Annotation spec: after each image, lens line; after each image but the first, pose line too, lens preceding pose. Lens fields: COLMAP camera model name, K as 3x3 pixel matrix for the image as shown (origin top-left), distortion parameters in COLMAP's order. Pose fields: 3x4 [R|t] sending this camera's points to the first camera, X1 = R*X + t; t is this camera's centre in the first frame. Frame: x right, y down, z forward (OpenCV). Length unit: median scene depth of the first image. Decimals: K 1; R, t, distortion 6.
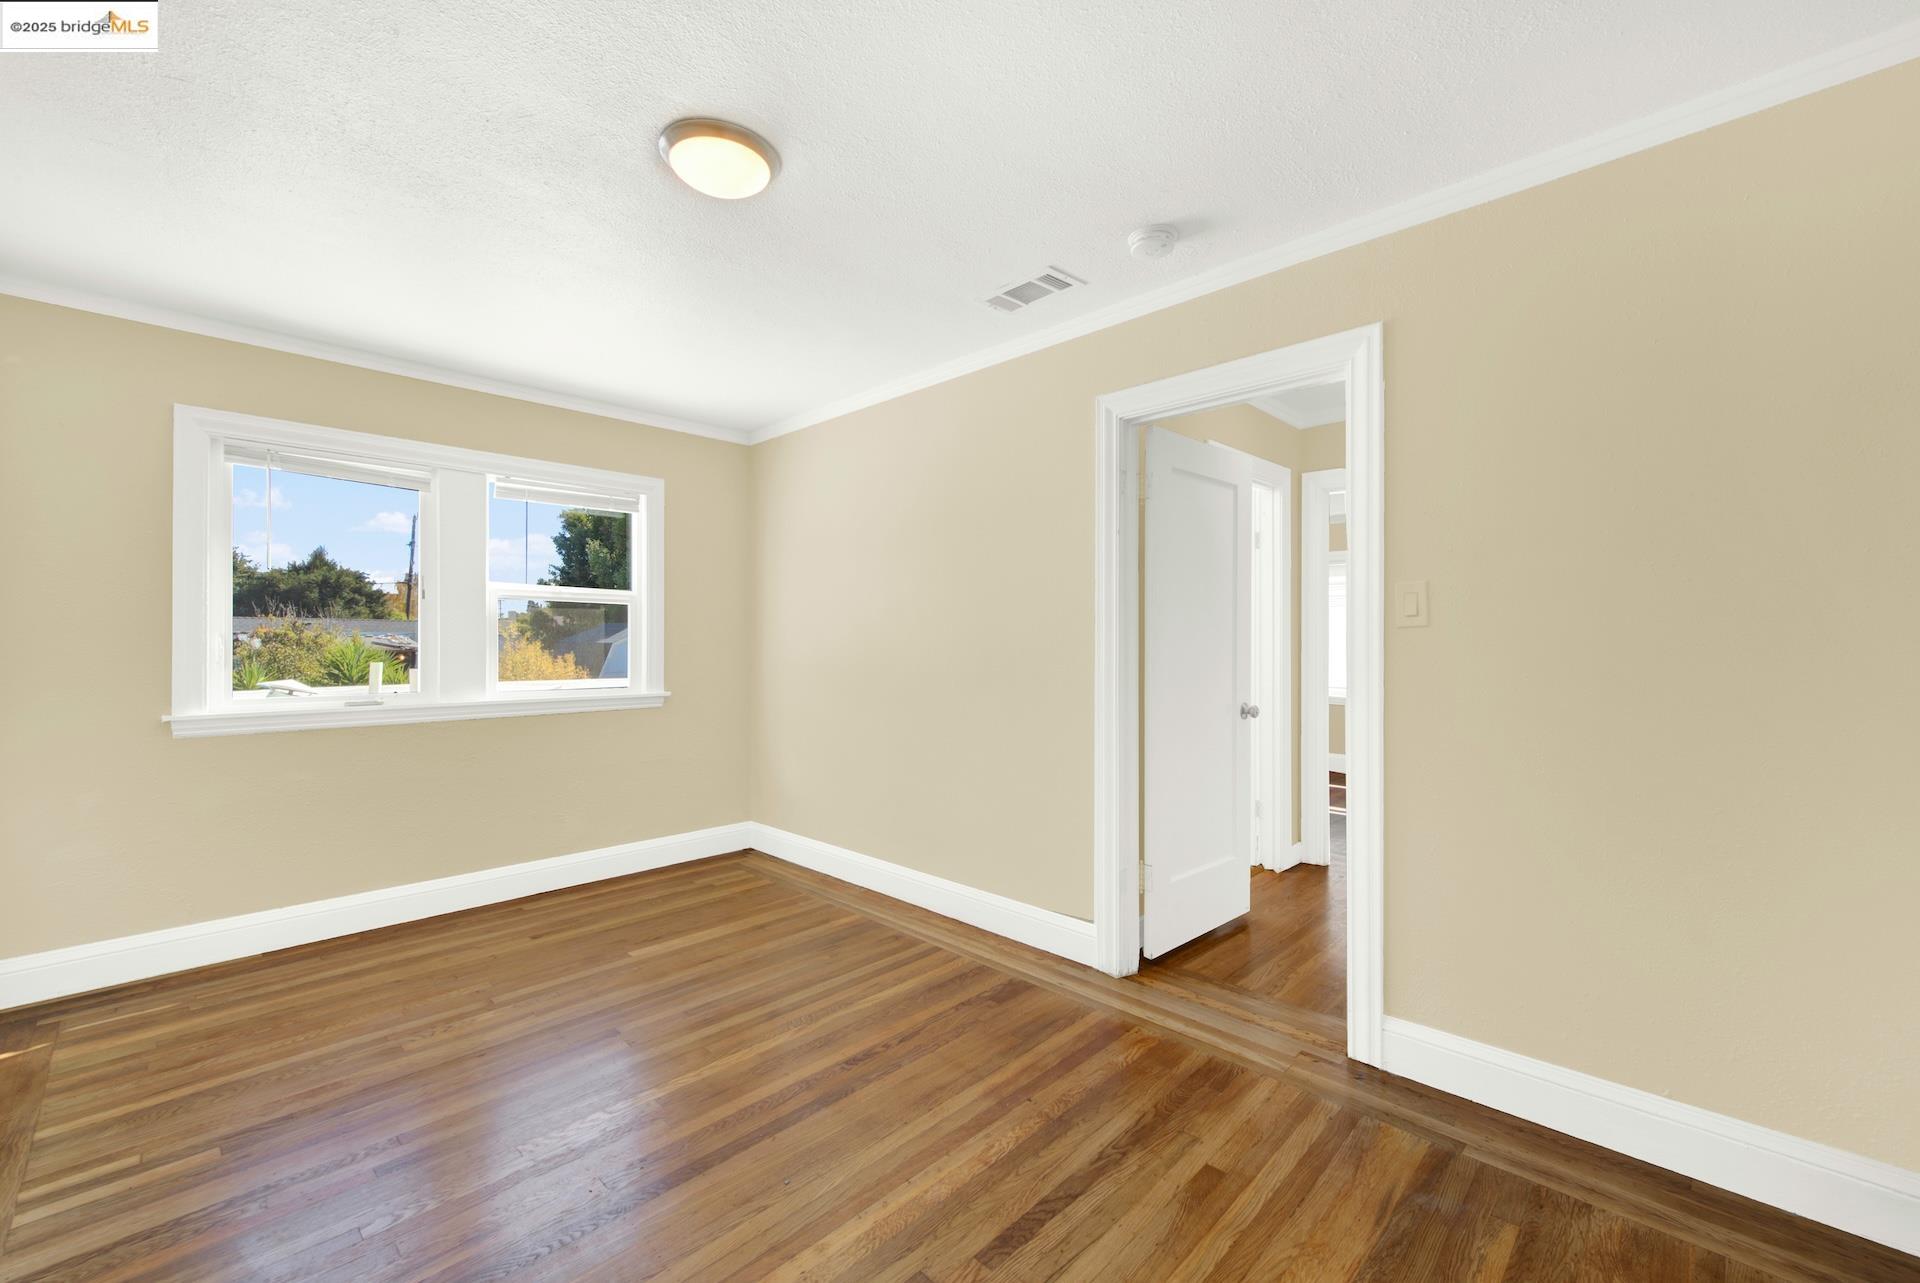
lens RADIAL K [[783.8, 0, 959.5], [0, 783.8, 641.1], [0, 0, 1]] dist [0.006427, -0.003385]
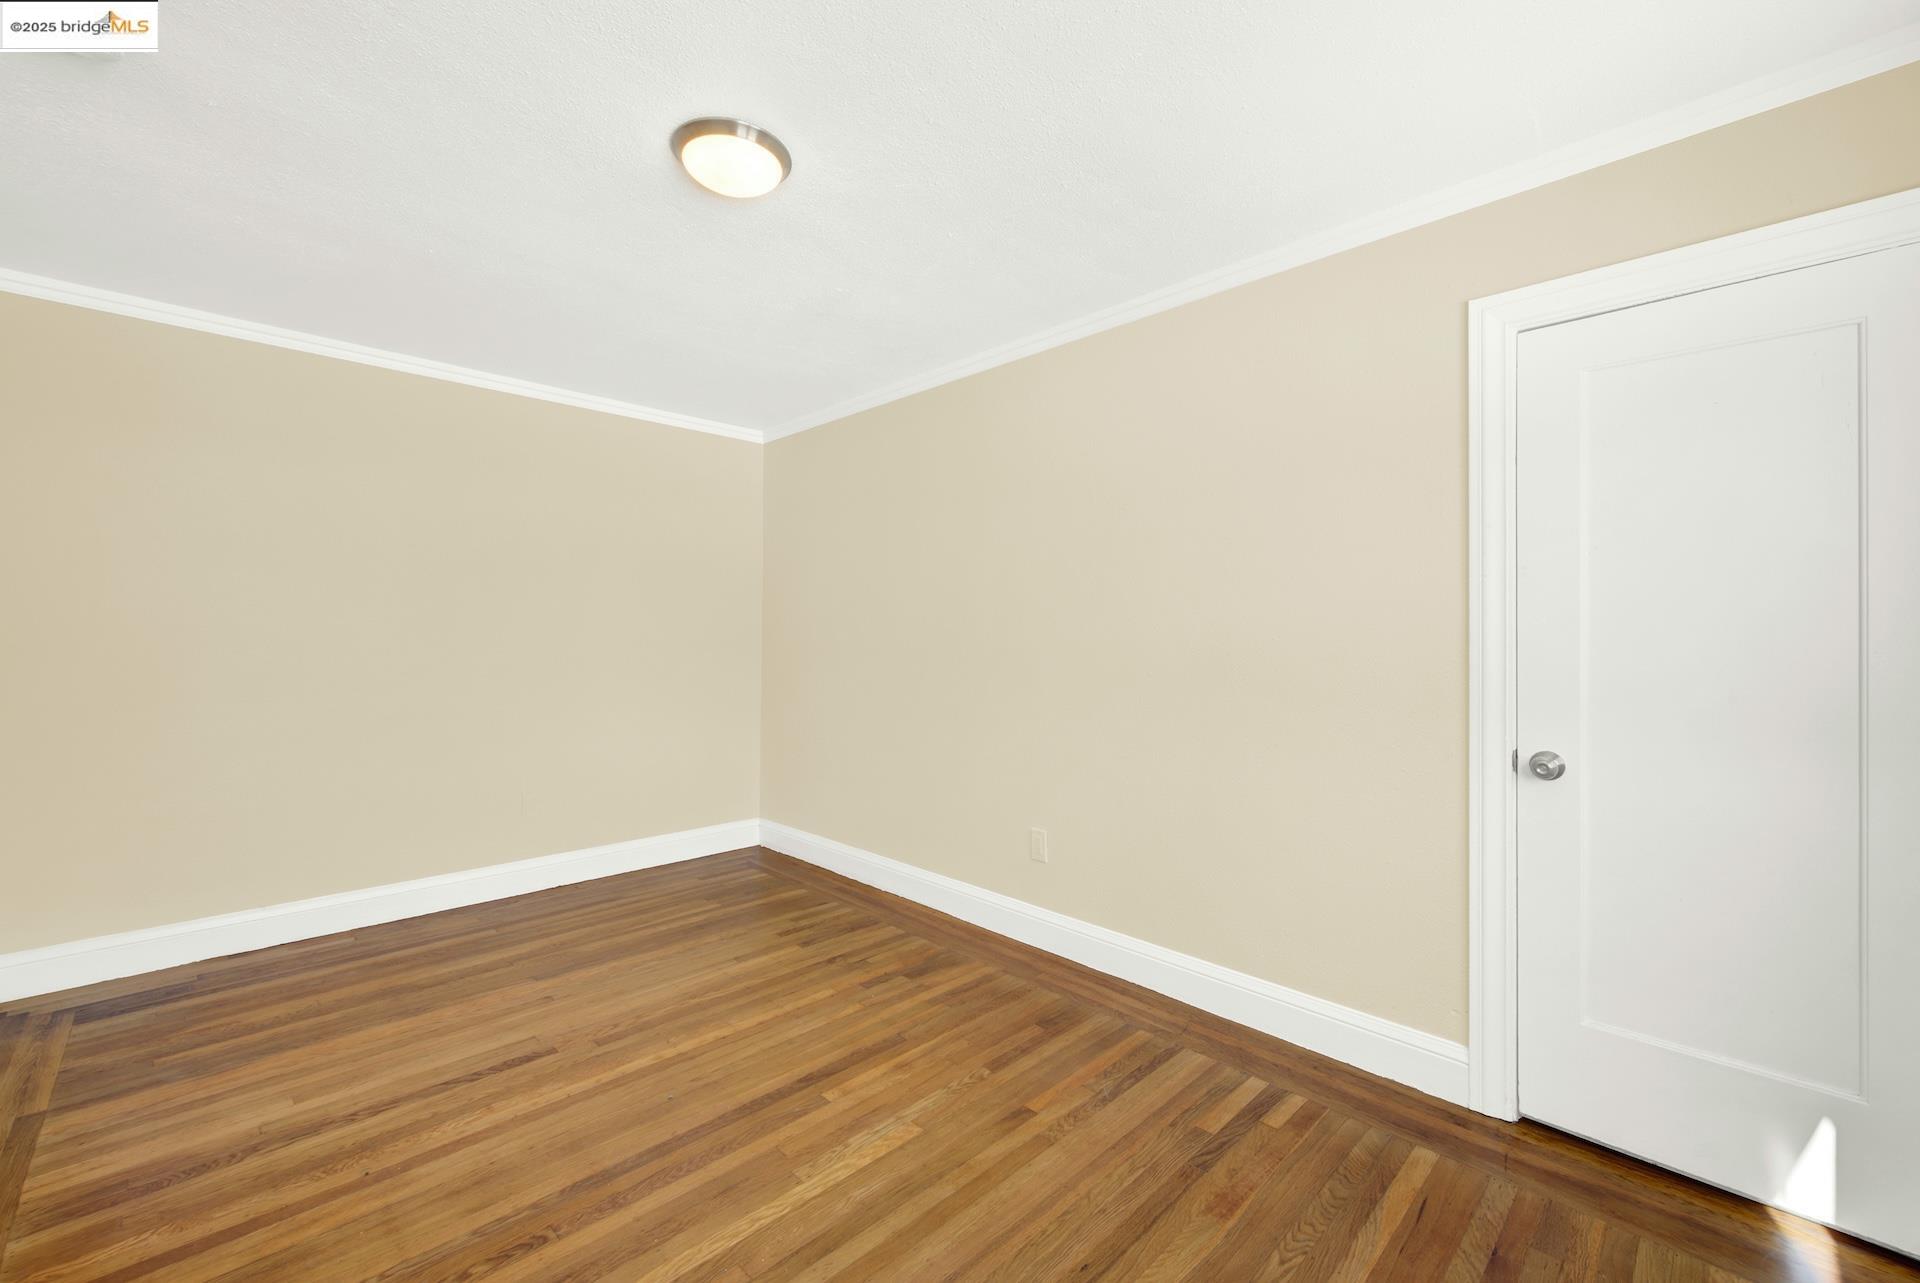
lens RADIAL K [[783.8, 0, 960.1], [0, 783.8, 640.7], [0, 0, 1]] dist [0.006427, -0.003385]
pose [[-0.999832, -0.002624, 0.018148, -0.611231], [-0.002654, 0.999995, -0.001639, 0.003474], [-0.018144, -0.001687, -0.999834, 1.973015]]
